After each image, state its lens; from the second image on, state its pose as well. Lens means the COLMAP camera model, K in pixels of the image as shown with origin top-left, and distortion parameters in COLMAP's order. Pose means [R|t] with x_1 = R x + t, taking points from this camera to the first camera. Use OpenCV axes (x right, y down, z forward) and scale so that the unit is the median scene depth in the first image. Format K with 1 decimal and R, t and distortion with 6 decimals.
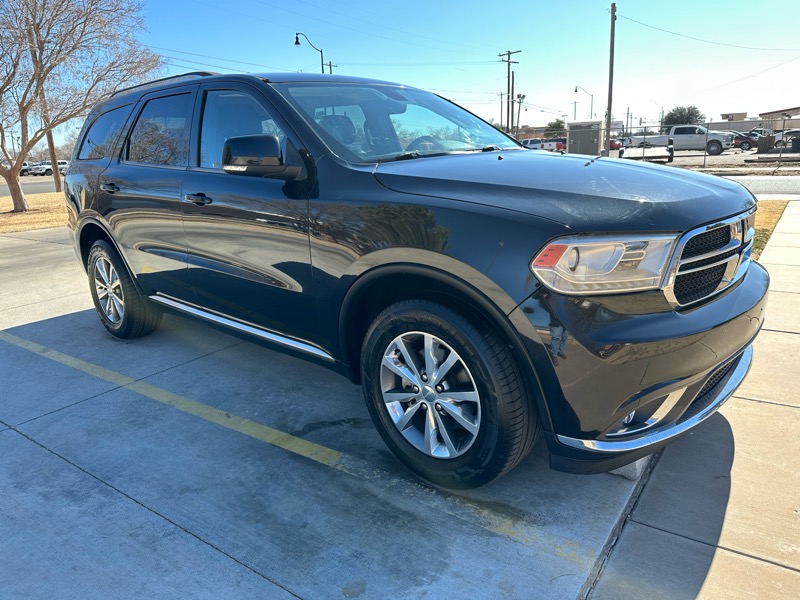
lens RADIAL K [[563.0, 0, 403.9], [0, 563.0, 292.0], [0, 0, 1]] dist [0.027629, -0.036357]
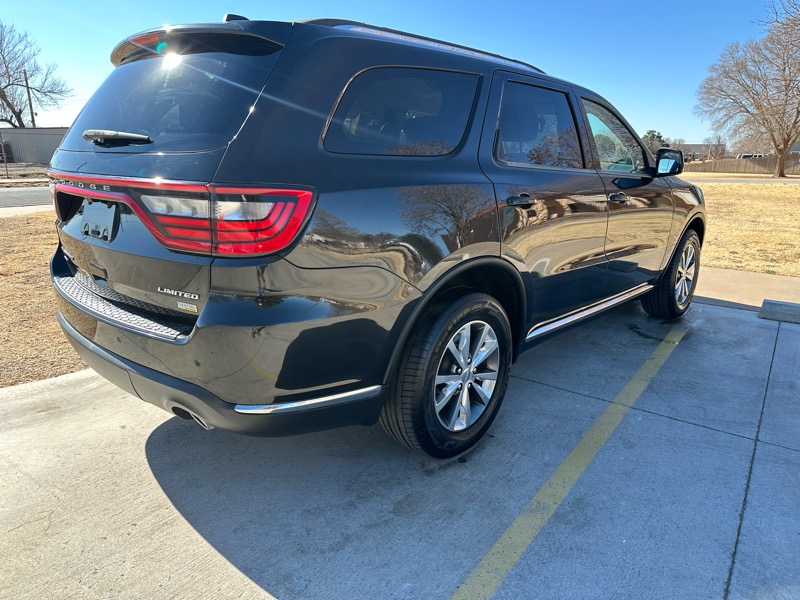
lens RADIAL K [[563.0, 0, 405.4], [0, 563.0, 293.6], [0, 0, 1]] dist [0.027629, -0.036357]
pose [[-0.009736, -0.196521, 0.980451, -1.997894], [0.220592, 0.955920, 0.193795, -0.397324], [-0.975317, 0.218167, 0.034044, 1.883083]]
